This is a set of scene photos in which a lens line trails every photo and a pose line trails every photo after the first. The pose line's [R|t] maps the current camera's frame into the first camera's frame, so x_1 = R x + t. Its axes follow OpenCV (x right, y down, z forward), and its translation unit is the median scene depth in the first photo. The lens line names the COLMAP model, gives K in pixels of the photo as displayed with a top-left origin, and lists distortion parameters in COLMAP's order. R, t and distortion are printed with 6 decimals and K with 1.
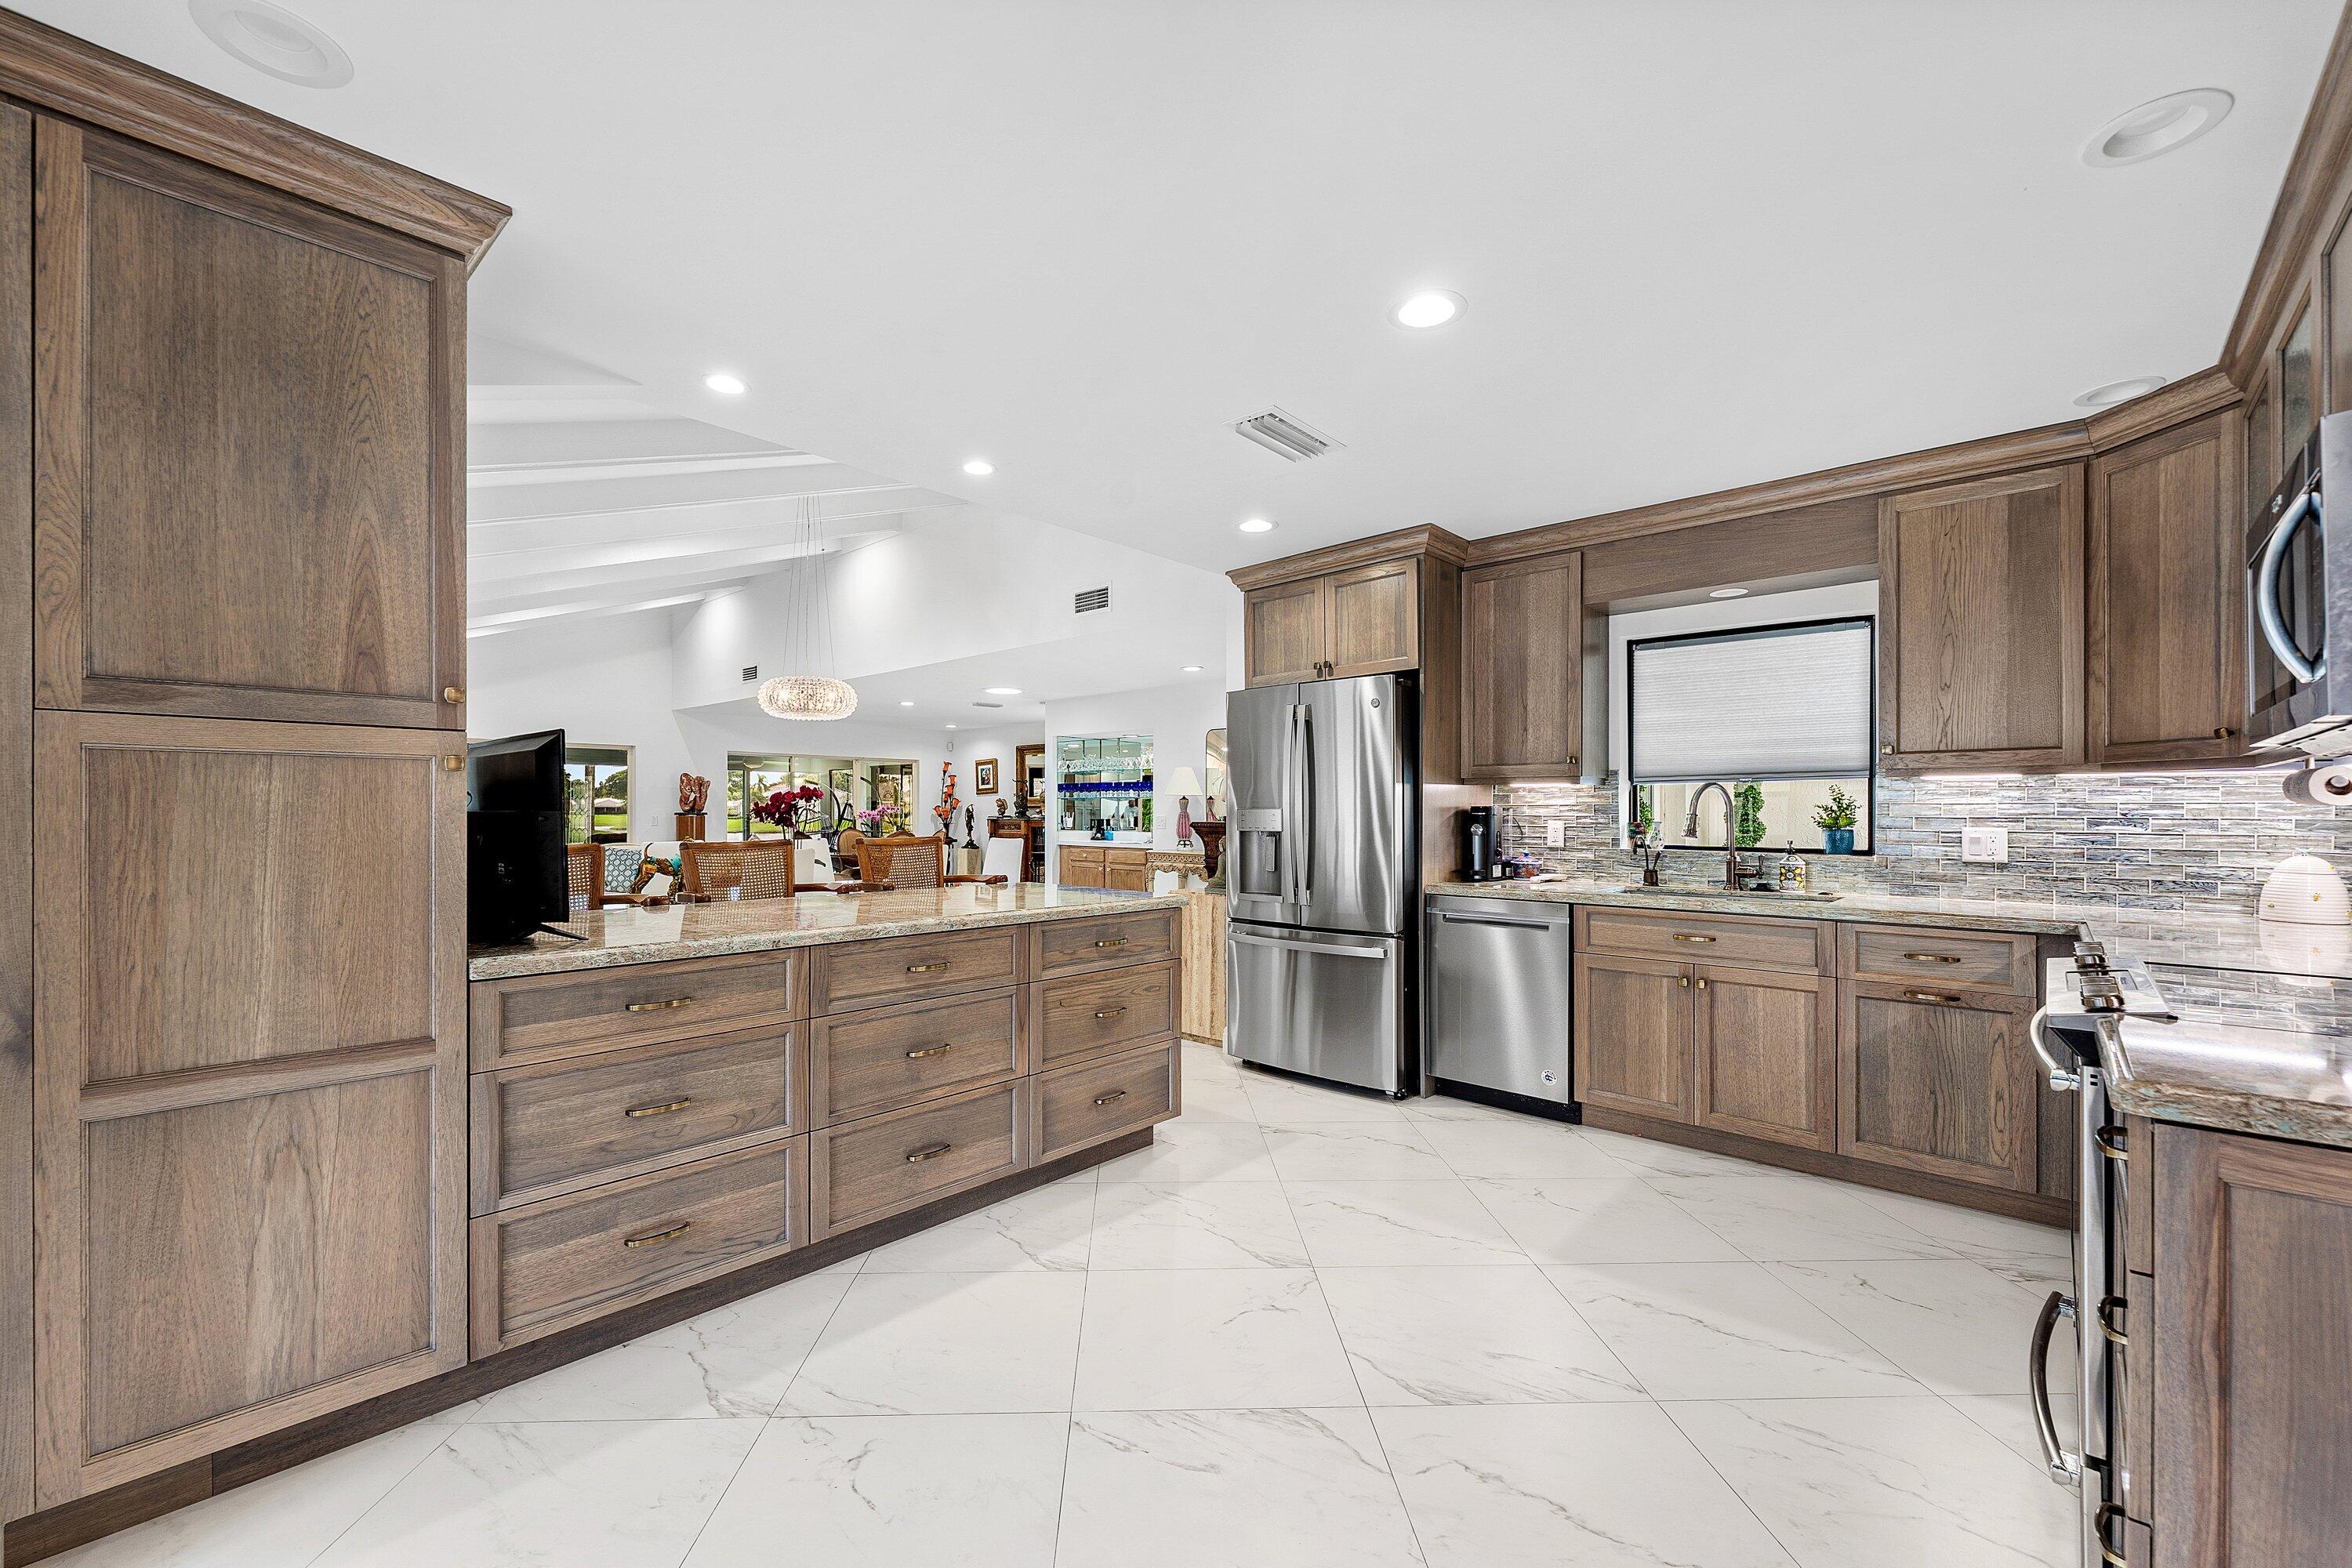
lens RADIAL K [[963.0, 0, 1183.0], [0, 963.0, 793.8], [0, 0, 1]] dist [-0.001322, 0.000020]
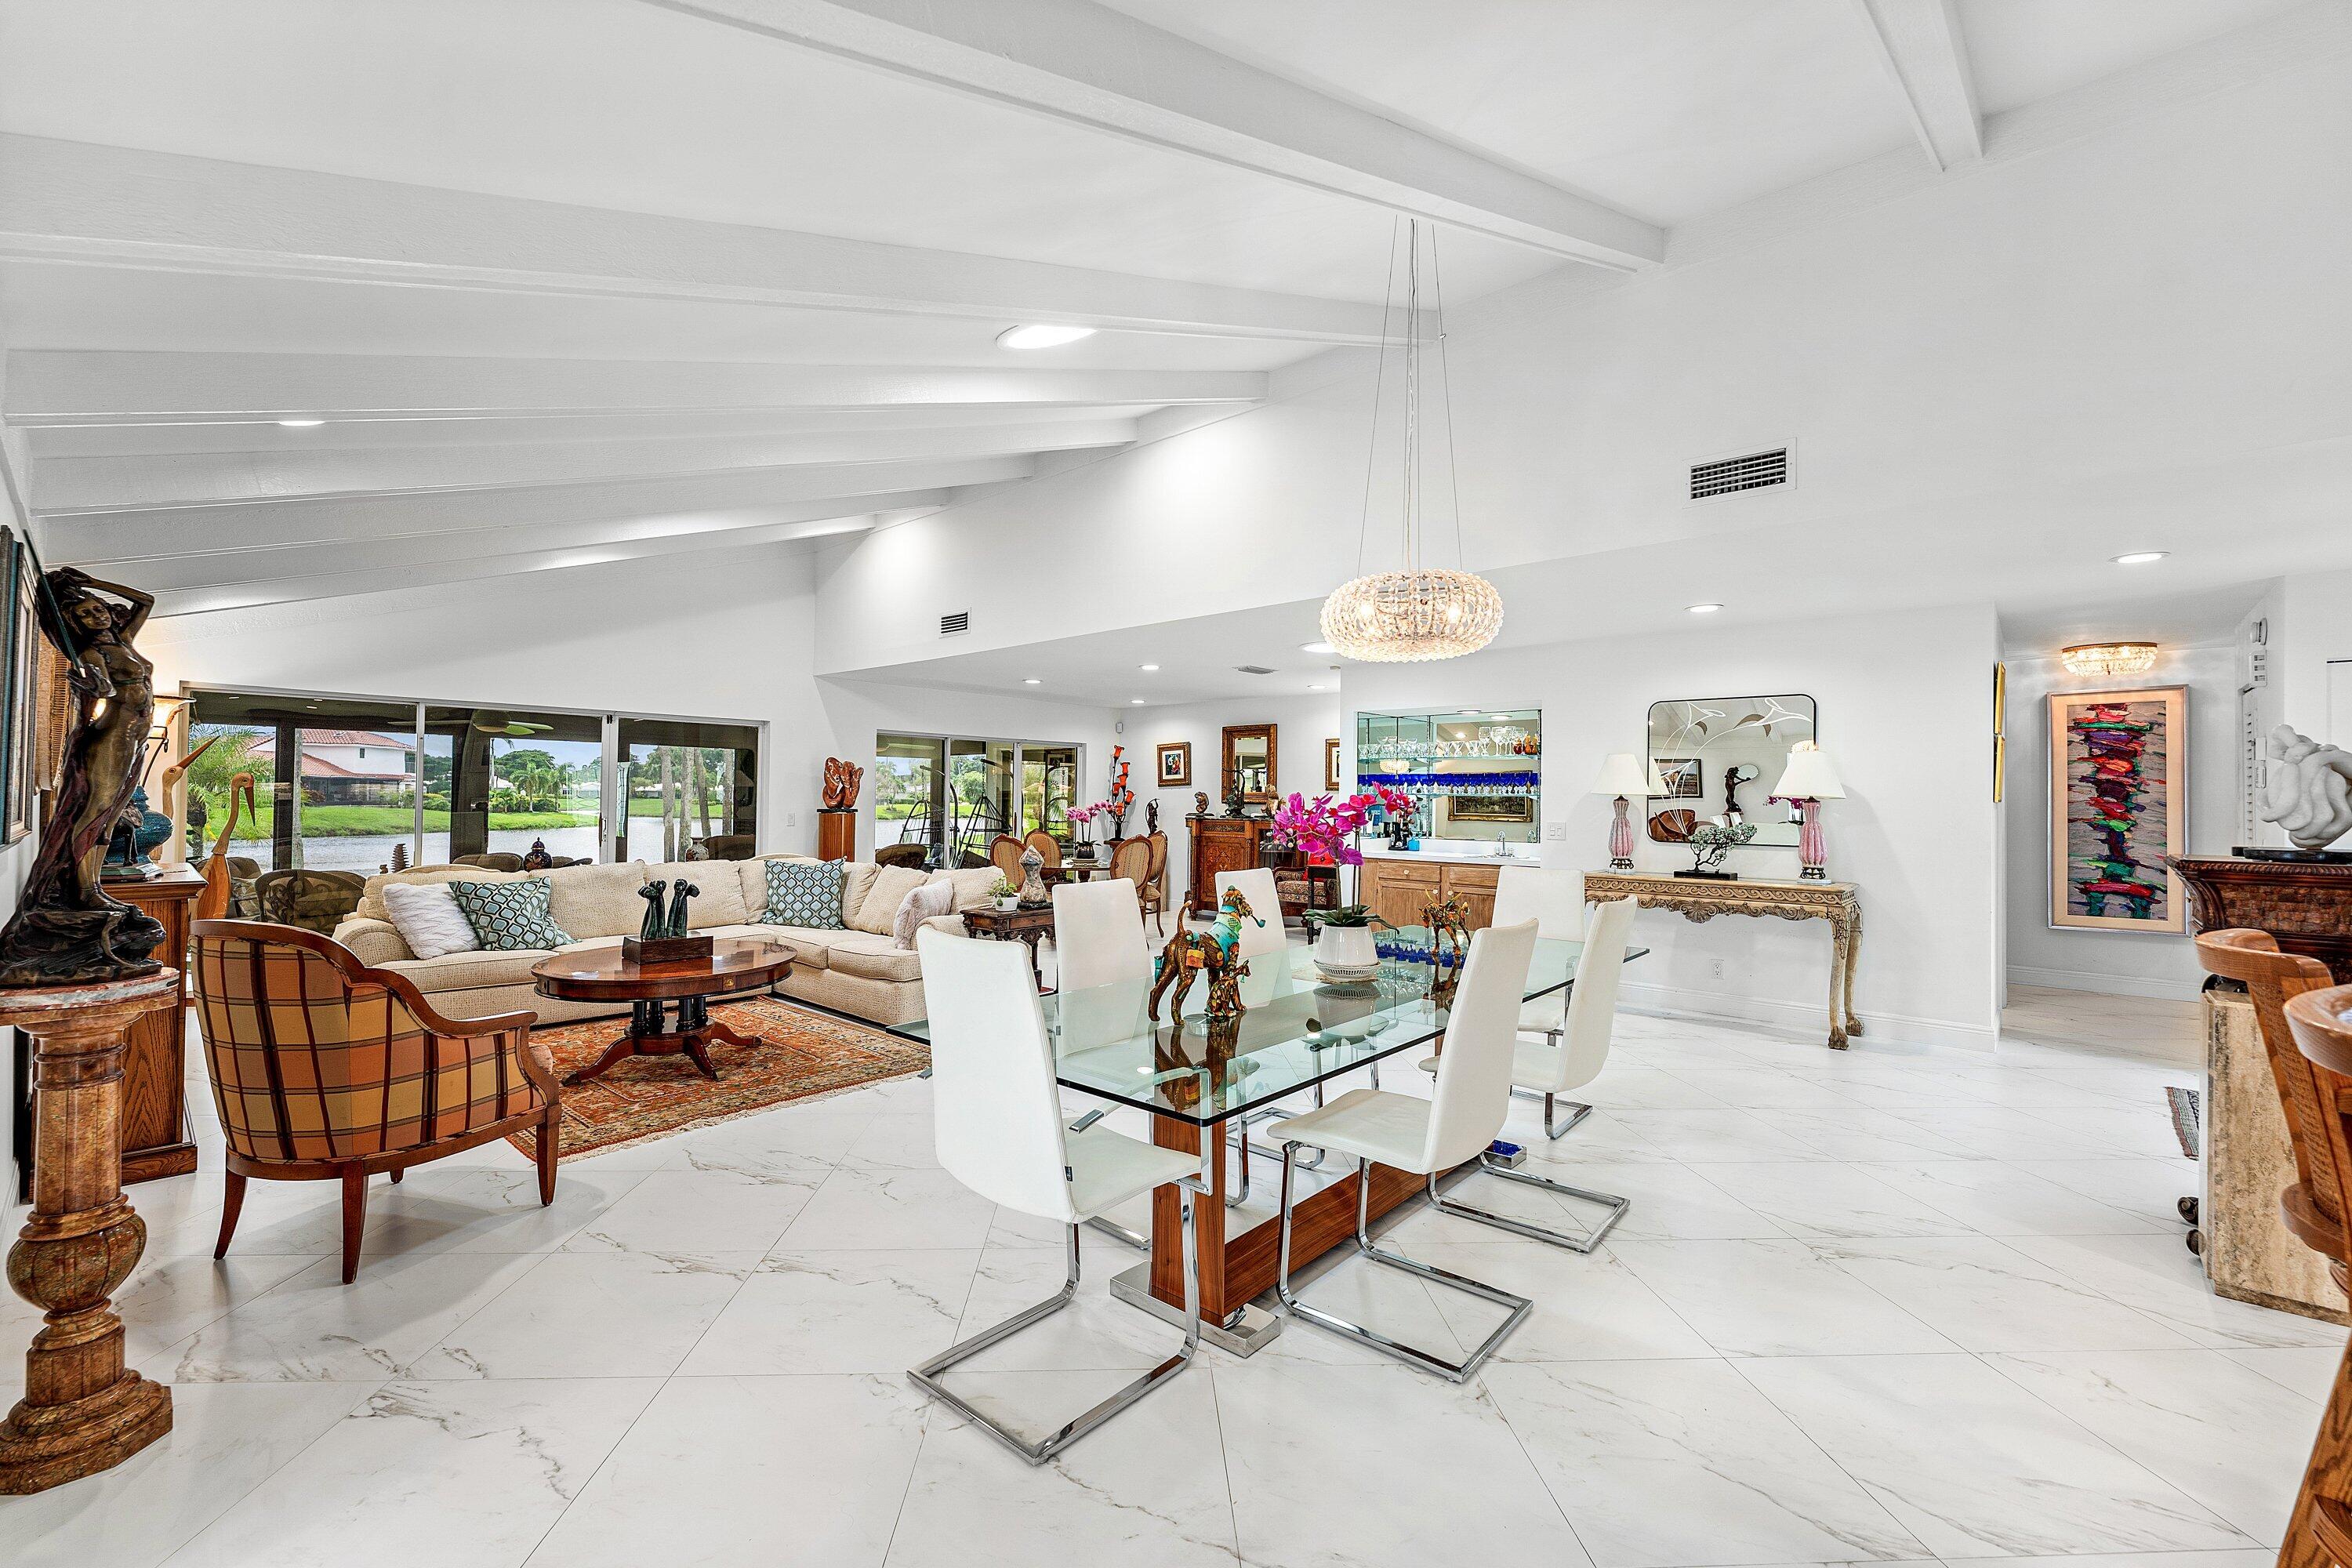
lens RADIAL K [[963.0, 0, 1165.2], [0, 963.0, 791.7], [0, 0, 1]] dist [-0.001322, 0.000020]
pose [[0.999948, 0.007909, 0.006433, -0.225724], [-0.007979, 0.999909, 0.010895, -0.004009], [-0.006346, -0.010945, 0.999920, 0.200750]]
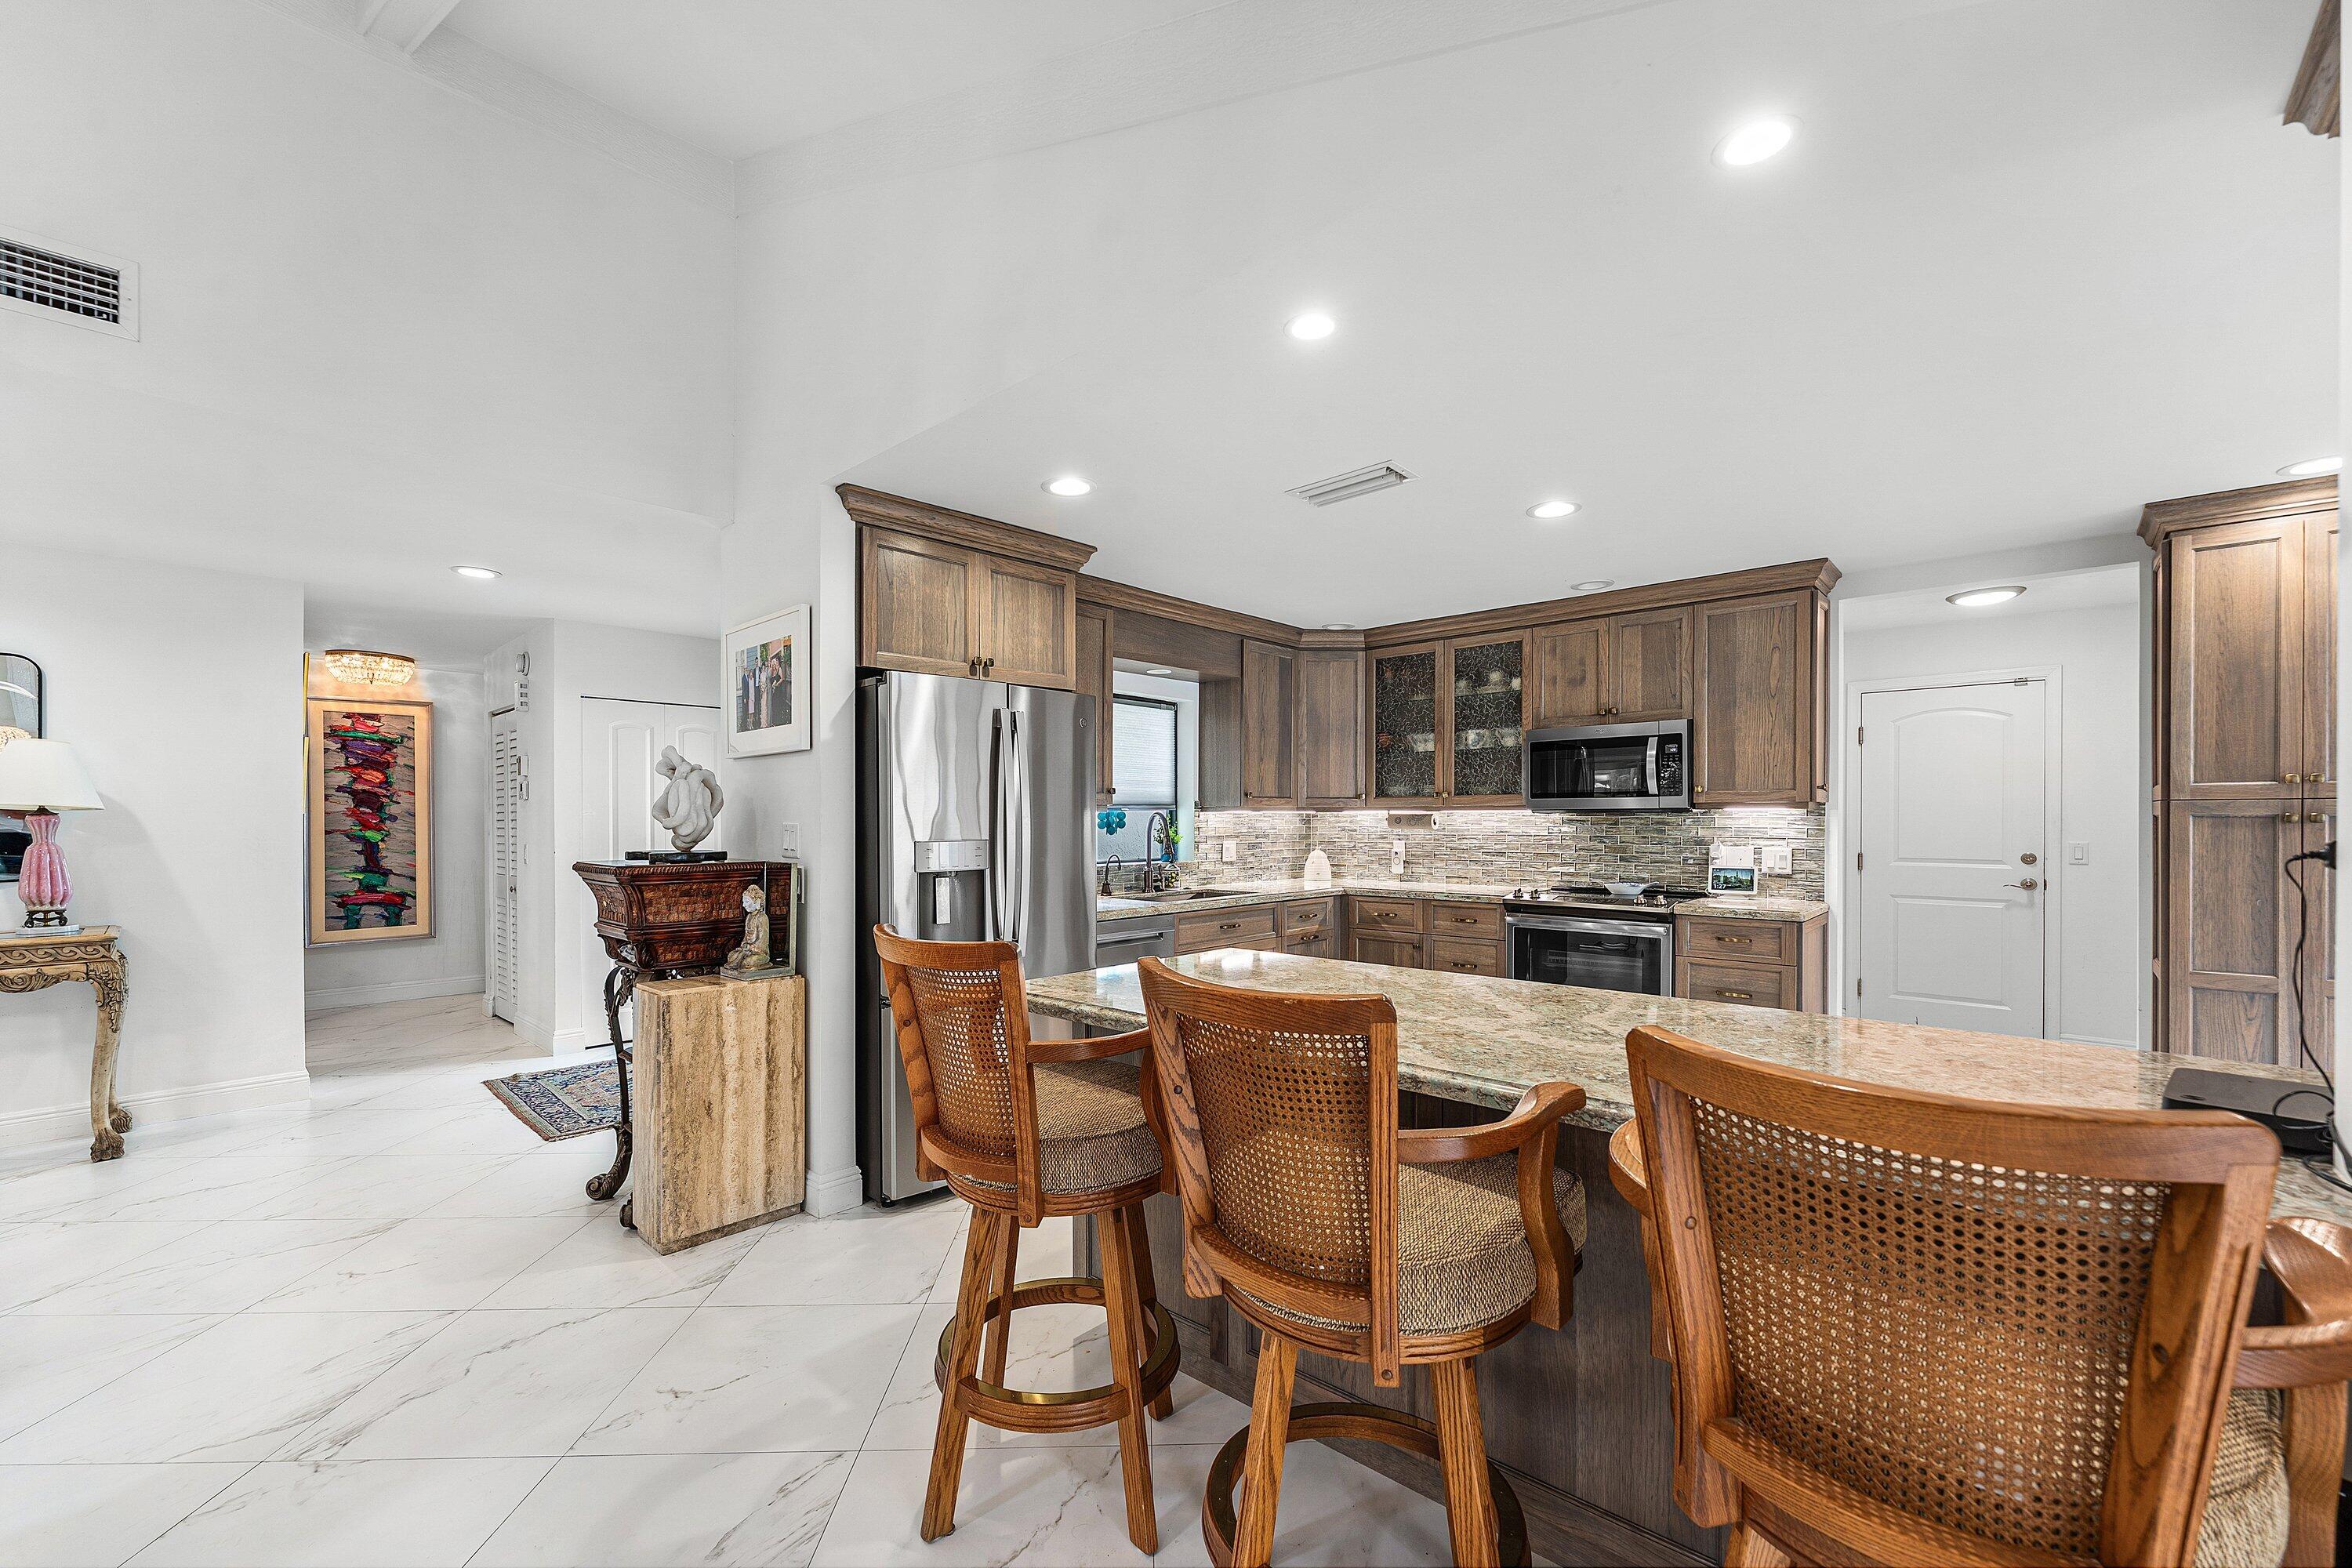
lens RADIAL K [[963.0, 0, 1189.9], [0, 963.0, 825.1], [0, 0, 1]] dist [-0.001322, 0.000020]
pose [[0.006800, -0.010224, 0.999925, -0.225595], [-0.016895, 0.999804, 0.010337, -0.002752], [-0.999834, -0.016964, 0.006626, 0.278001]]
